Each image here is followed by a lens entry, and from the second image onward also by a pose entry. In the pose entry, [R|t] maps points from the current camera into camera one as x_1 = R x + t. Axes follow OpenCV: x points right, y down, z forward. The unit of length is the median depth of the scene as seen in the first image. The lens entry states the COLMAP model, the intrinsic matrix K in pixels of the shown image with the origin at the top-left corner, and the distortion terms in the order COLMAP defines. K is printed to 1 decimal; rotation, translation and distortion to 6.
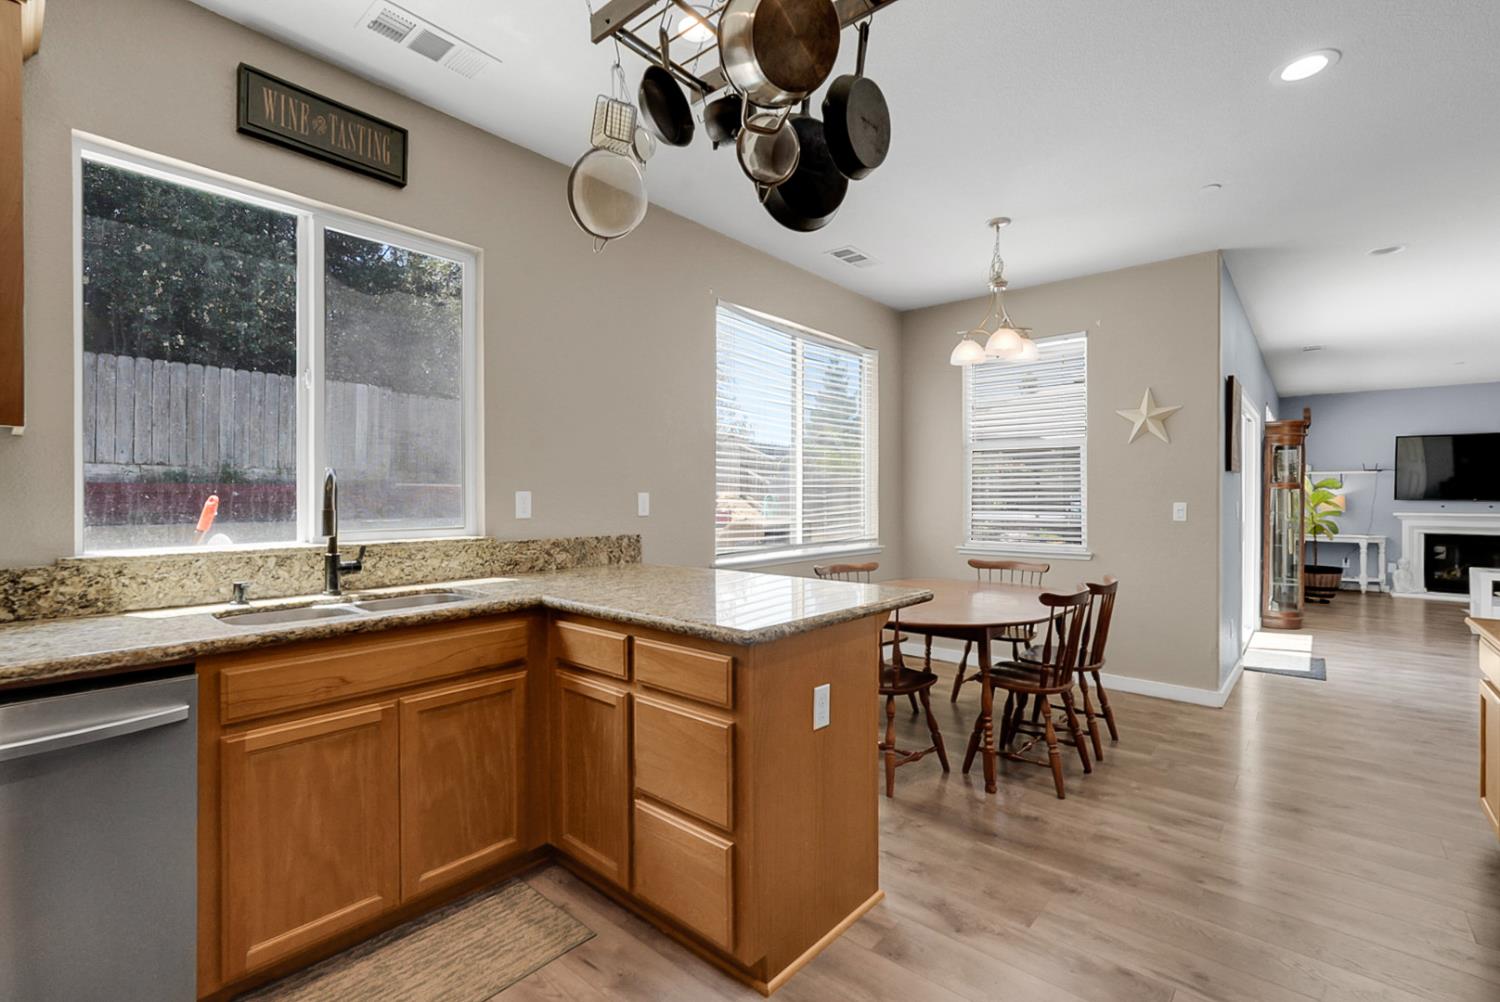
lens RADIAL K [[673.1, 0, 749.0], [0, 673.1, 497.5], [0, 0, 1]] dist [-0.000727, 0.001511]
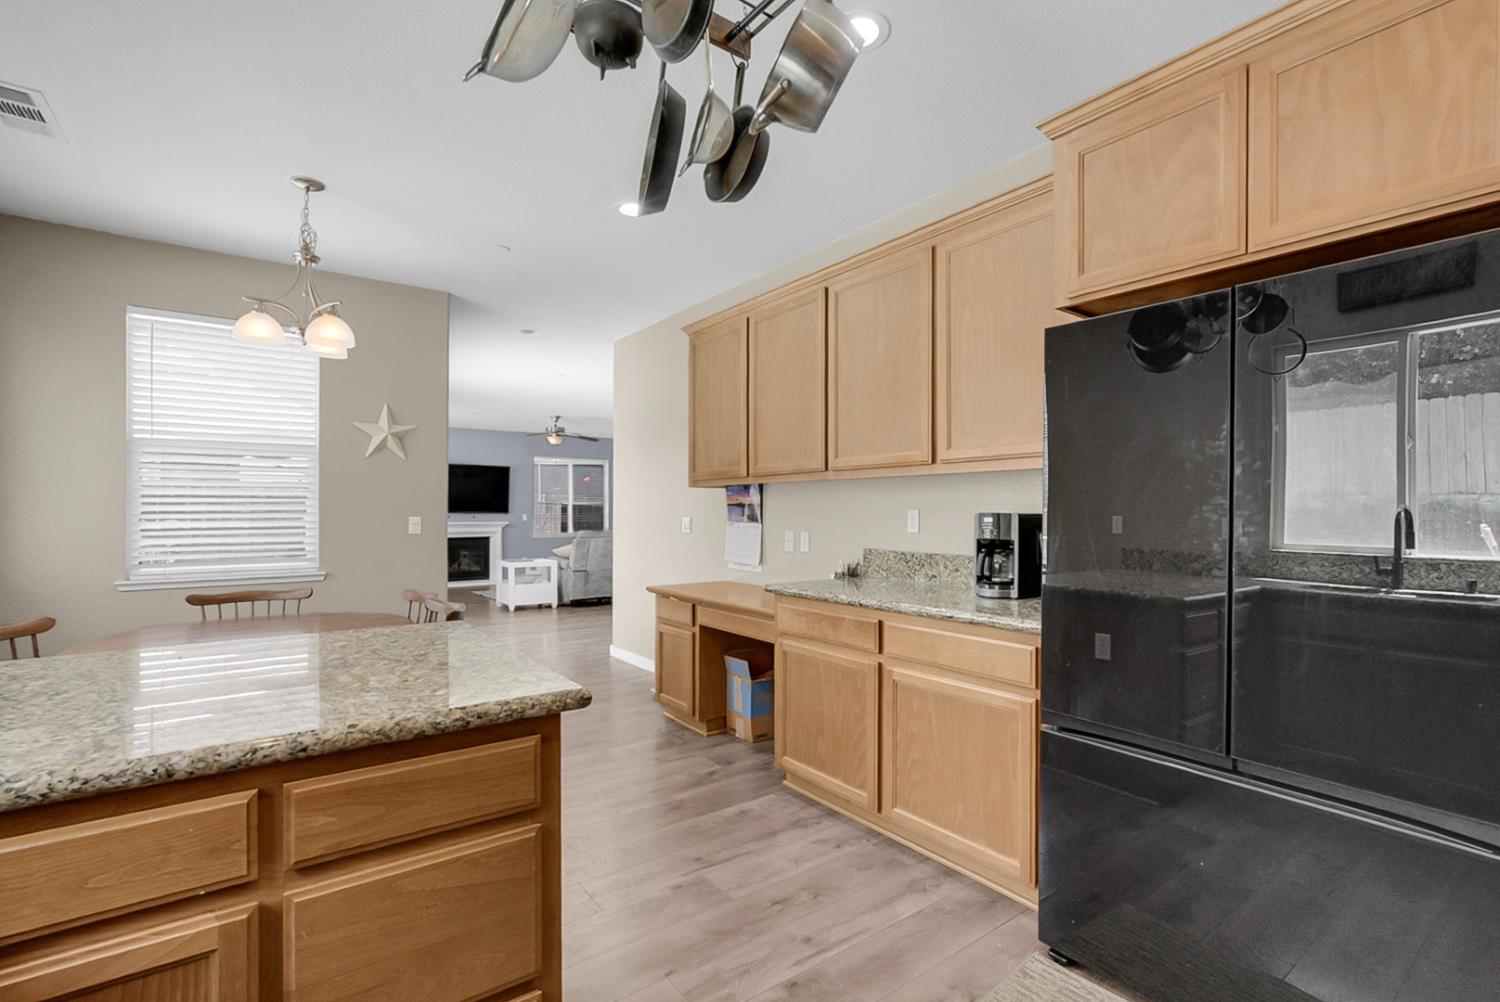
lens RADIAL K [[673.1, 0, 741.1], [0, 673.1, 504.5], [0, 0, 1]] dist [-0.000727, 0.001511]
pose [[0.235033, 0.006884, 0.971963, -0.383260], [0.001102, 0.999972, -0.007349, -0.004352], [-0.971987, 0.002798, 0.235019, 0.341380]]
